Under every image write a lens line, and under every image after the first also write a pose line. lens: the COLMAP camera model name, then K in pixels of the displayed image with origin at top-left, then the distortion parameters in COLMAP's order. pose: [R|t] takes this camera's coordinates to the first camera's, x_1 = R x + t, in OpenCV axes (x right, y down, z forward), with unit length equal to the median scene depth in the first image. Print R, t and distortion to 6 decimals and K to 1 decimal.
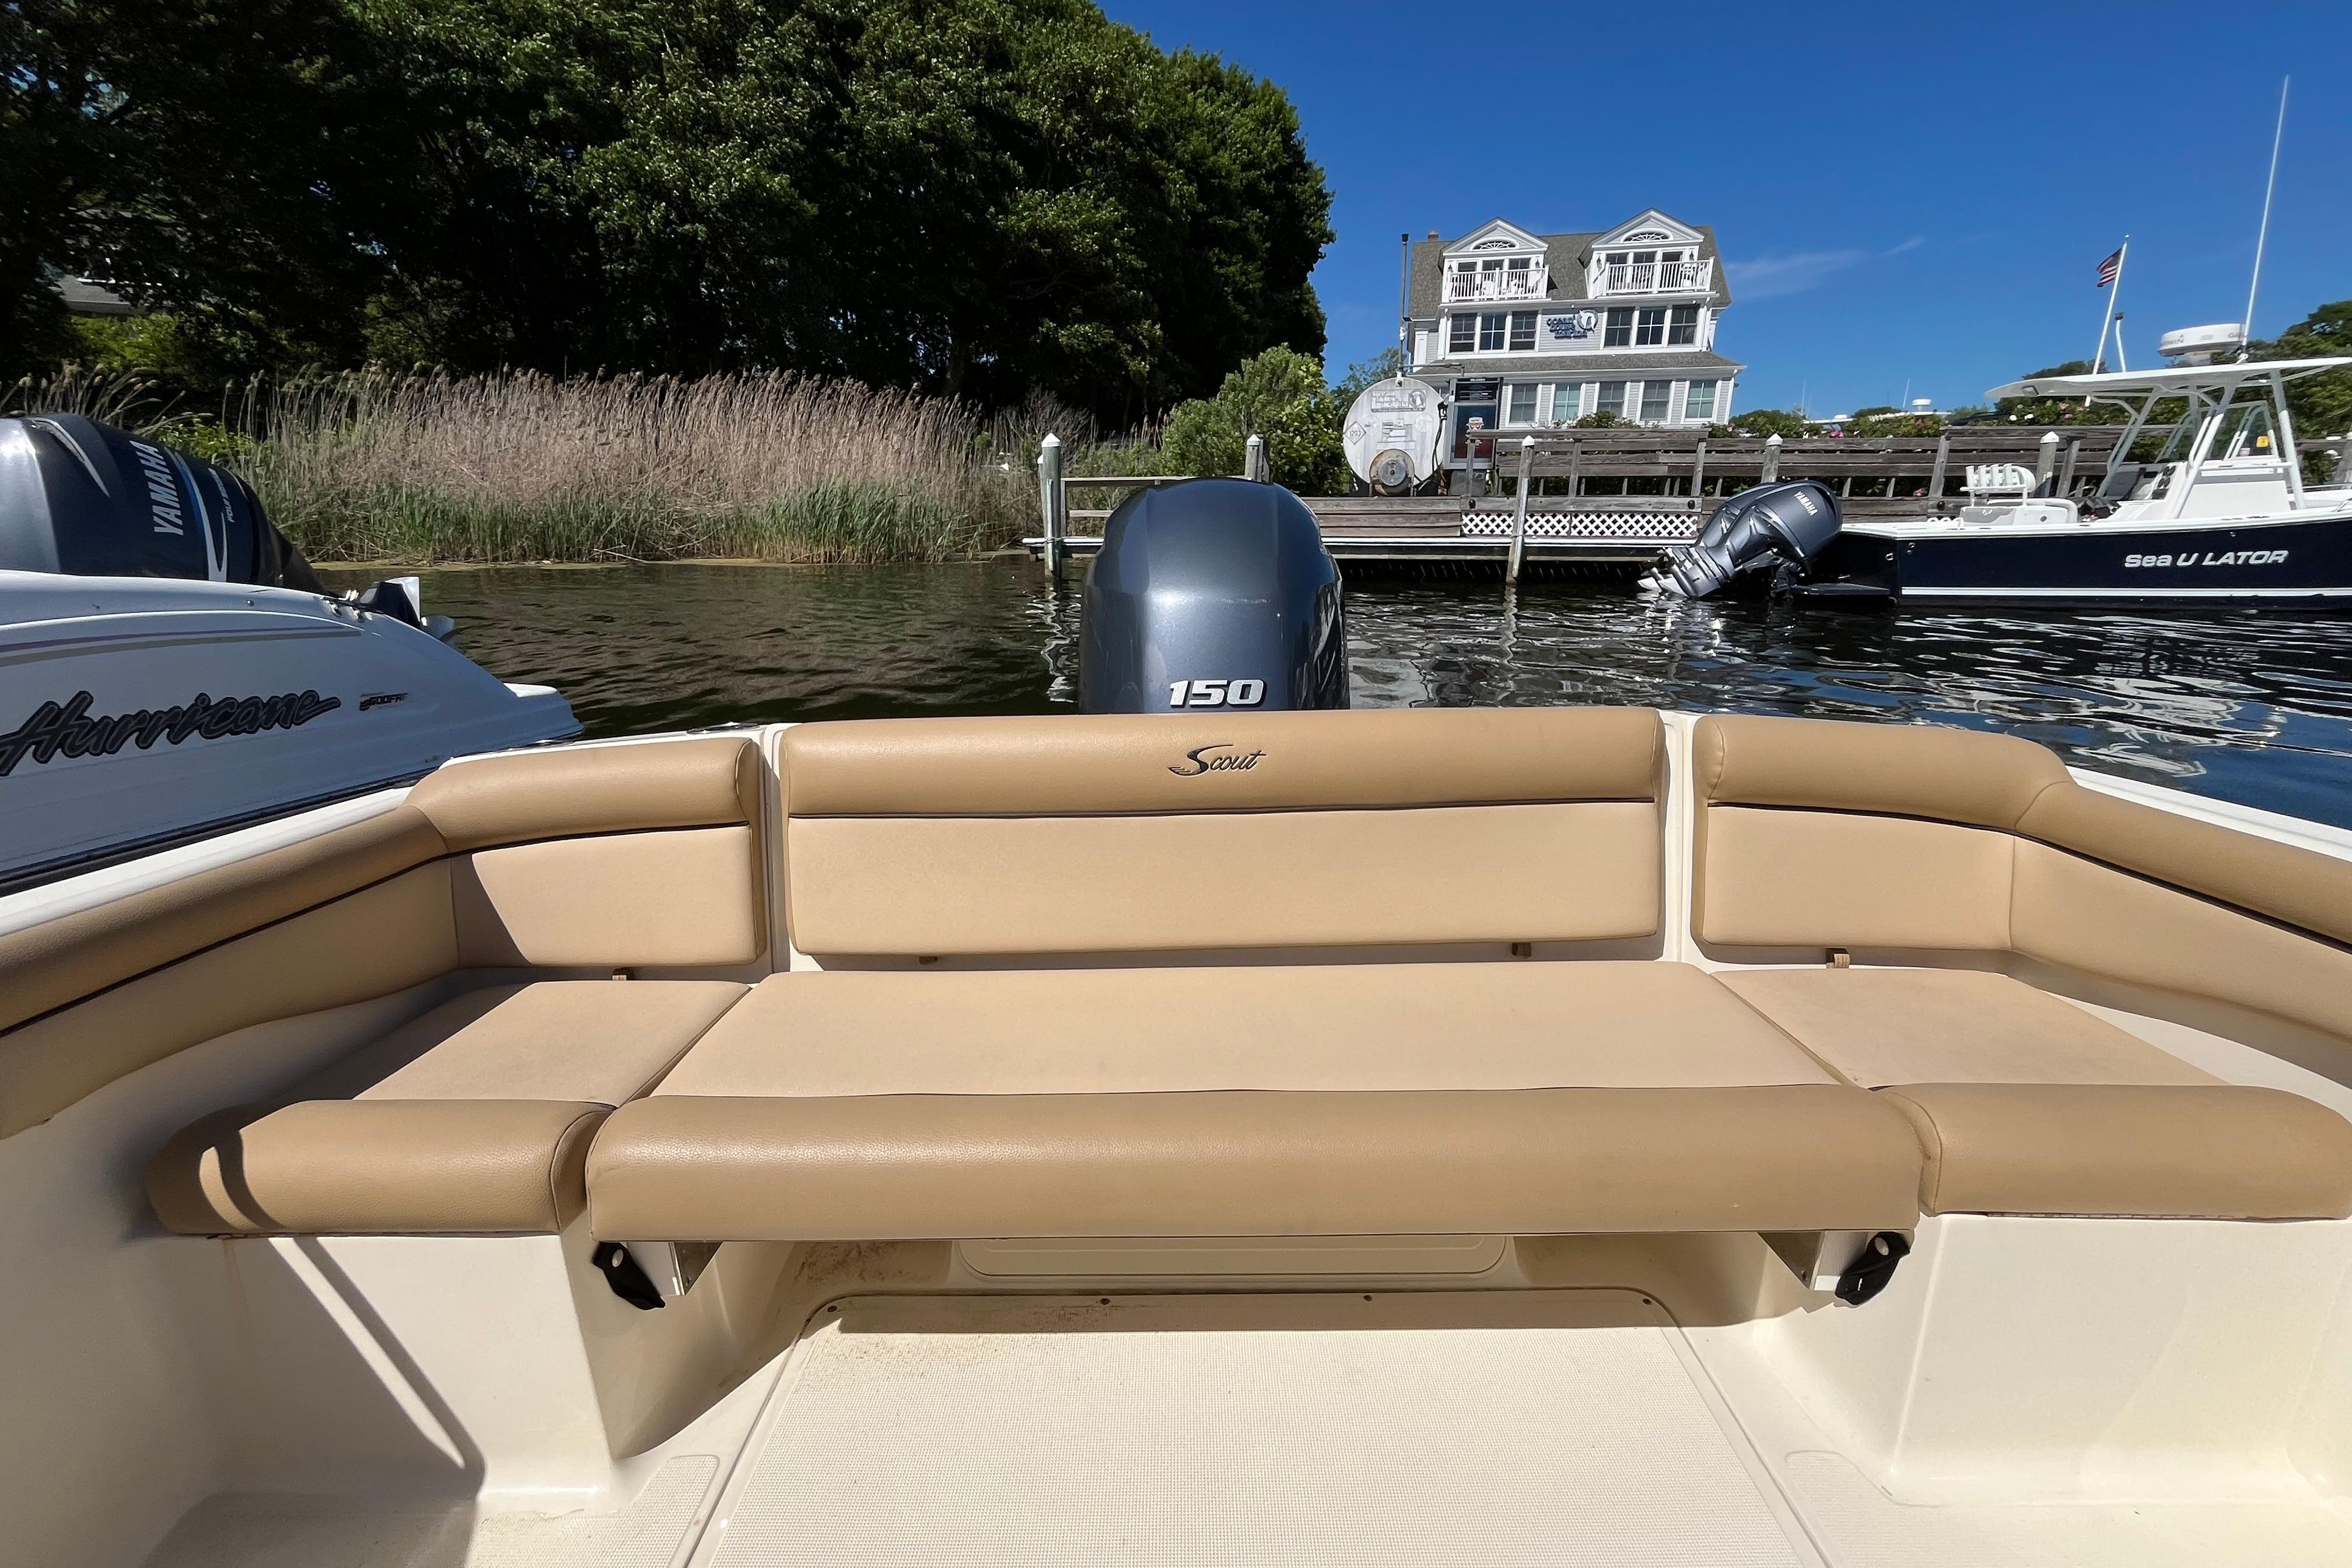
lens RADIAL K [[956.4, 0, 1180.2], [0, 956.4, 785.4], [0, 0, 1]] dist [-0.003538, -0.000268]
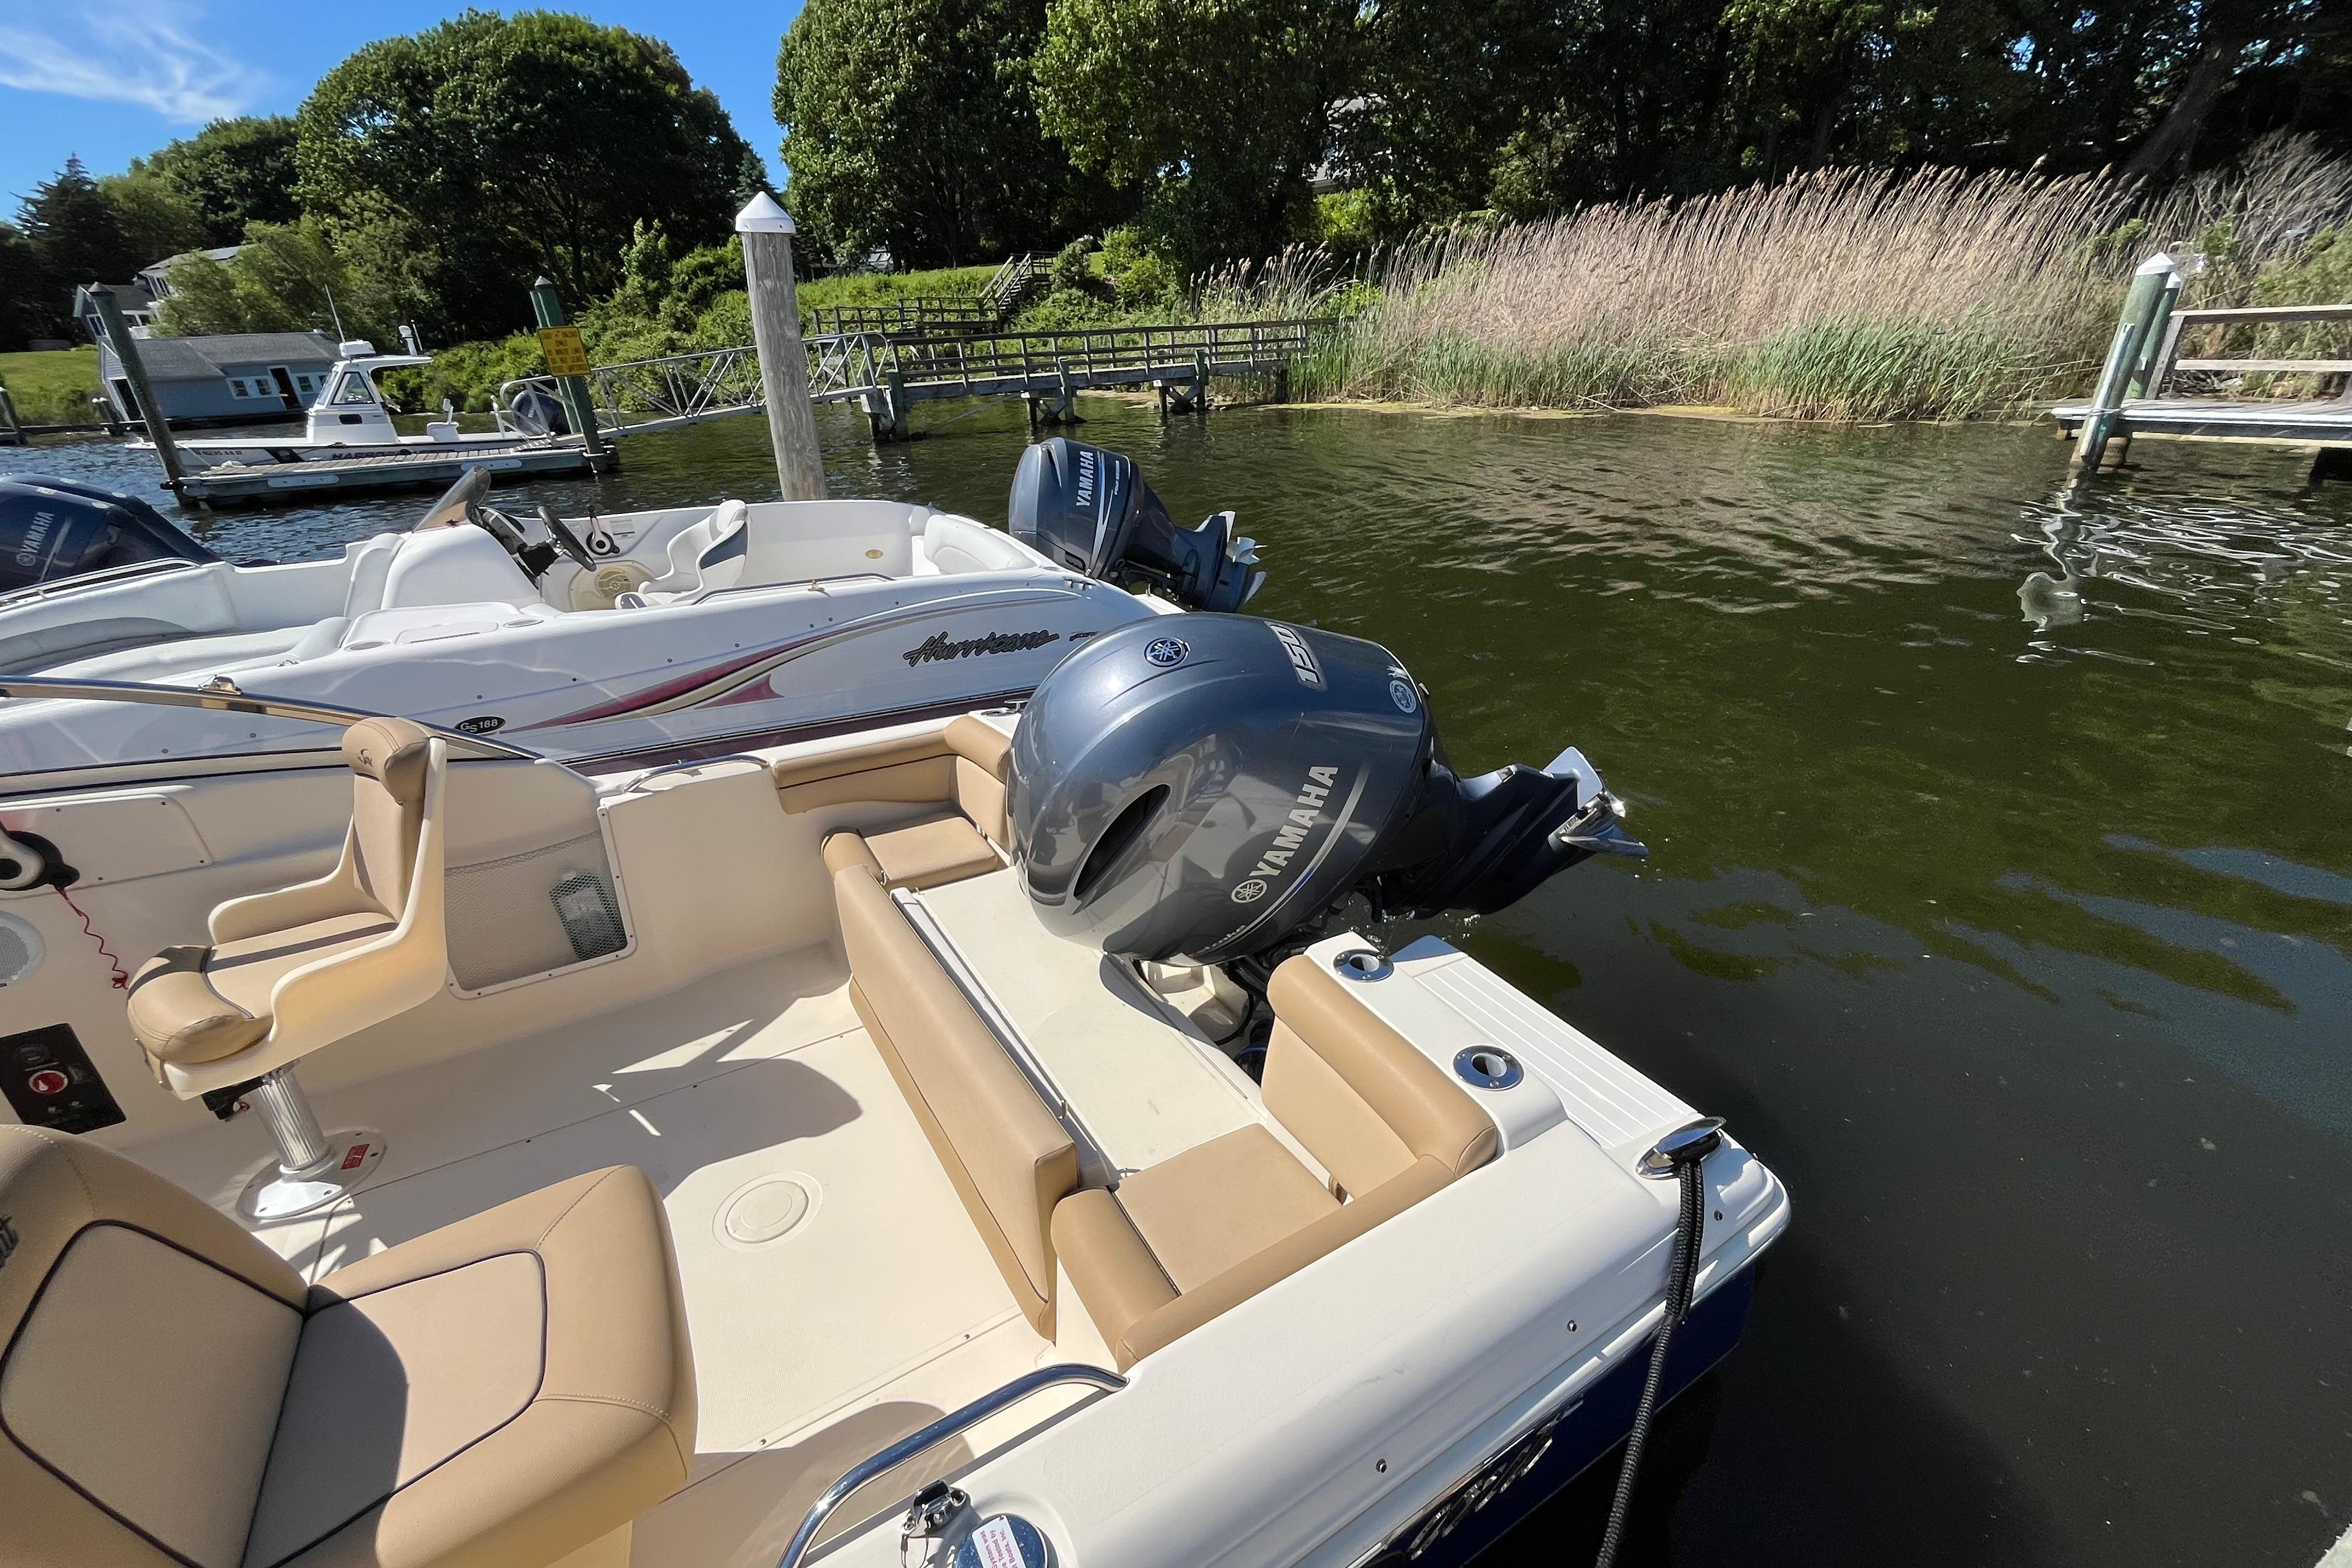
lens RADIAL K [[980.0, 0, 1168.3], [0, 980.0, 781.3], [0, 0, 1]] dist [-0.003037, -0.001182]
pose [[0.552556, 0.319438, -0.769832, 0.116435], [-0.184854, 0.947606, 0.260523, -0.053224], [0.812718, -0.001648, 0.582655, 0.016808]]
